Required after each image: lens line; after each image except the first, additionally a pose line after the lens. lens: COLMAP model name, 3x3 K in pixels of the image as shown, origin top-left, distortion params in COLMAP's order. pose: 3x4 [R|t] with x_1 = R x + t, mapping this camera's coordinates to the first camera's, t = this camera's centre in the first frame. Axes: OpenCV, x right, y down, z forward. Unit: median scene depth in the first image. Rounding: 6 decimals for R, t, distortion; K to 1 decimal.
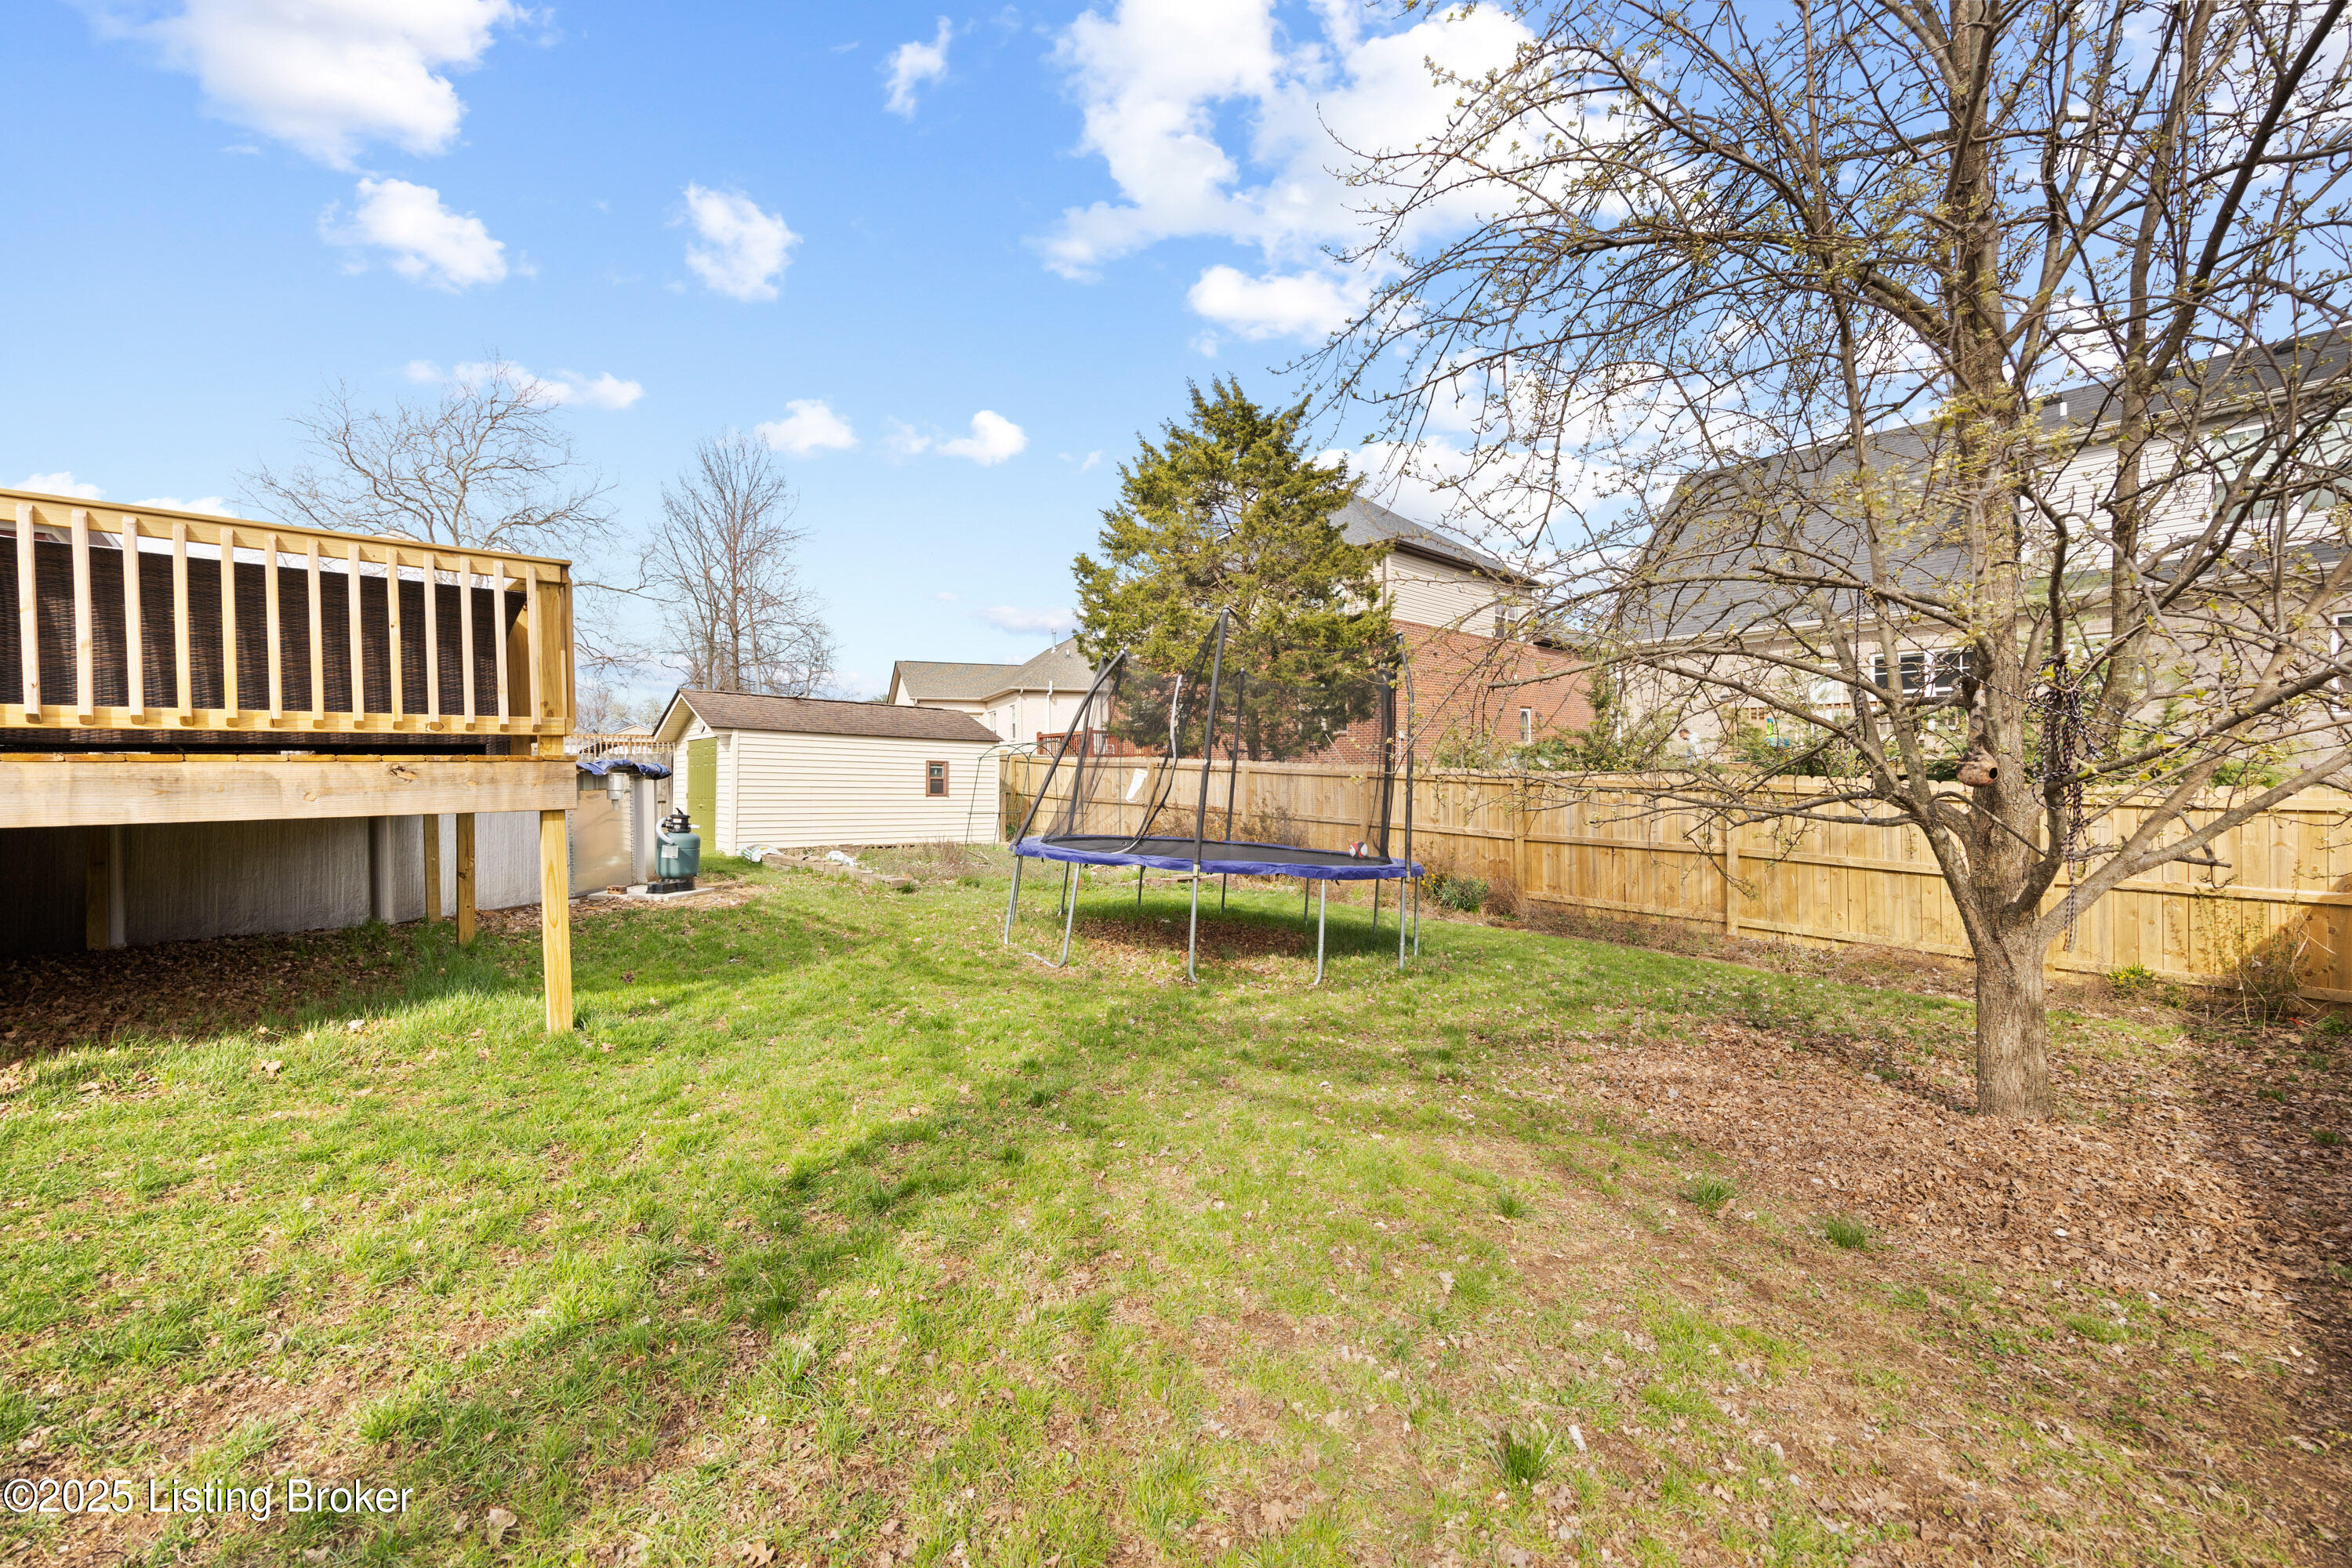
lens RADIAL K [[909.7, 0, 1170.6], [0, 909.7, 780.8], [0, 0, 1]] dist [0.009954, 0.000269]
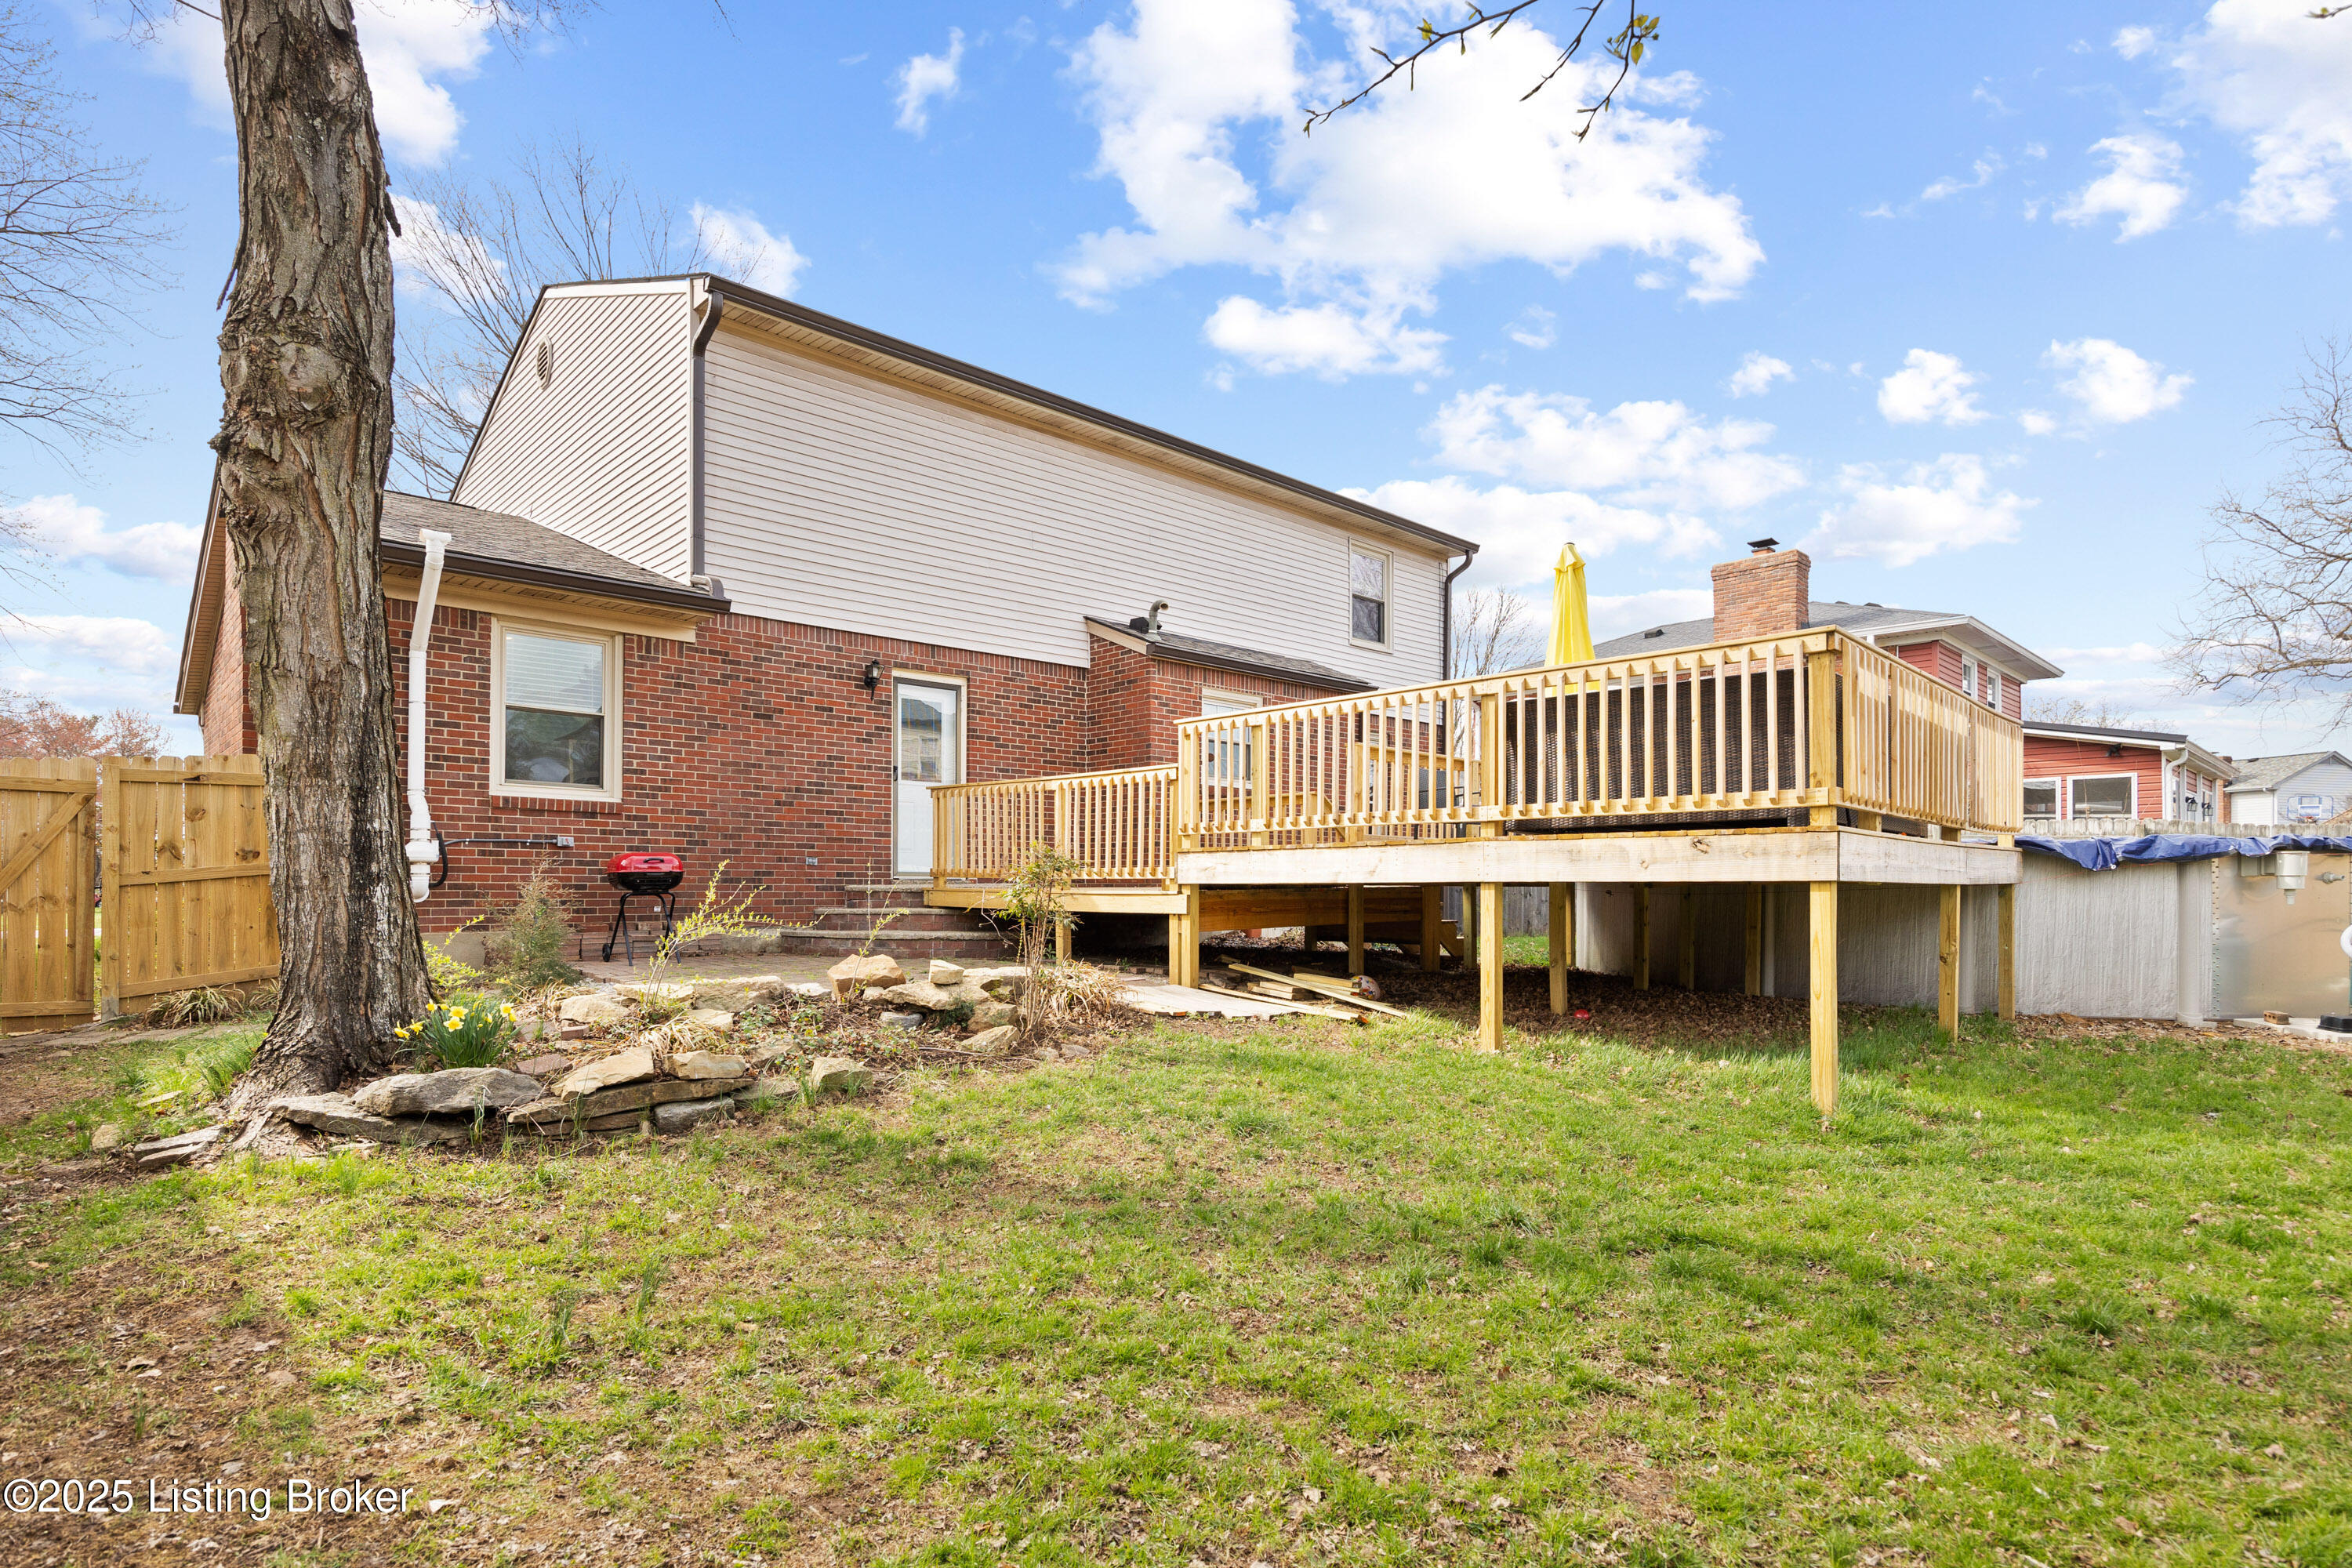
lens RADIAL K [[1237.5, 0, 1140.2], [0, 1237.5, 887.6], [0, 0, 1]] dist [-0.001245, 0.000531]
pose [[-0.004935, 0.022076, -0.999744, 0.740465], [-0.010555, 0.999699, 0.022127, 0.017514], [0.999932, 0.010661, -0.004700, 0.298742]]
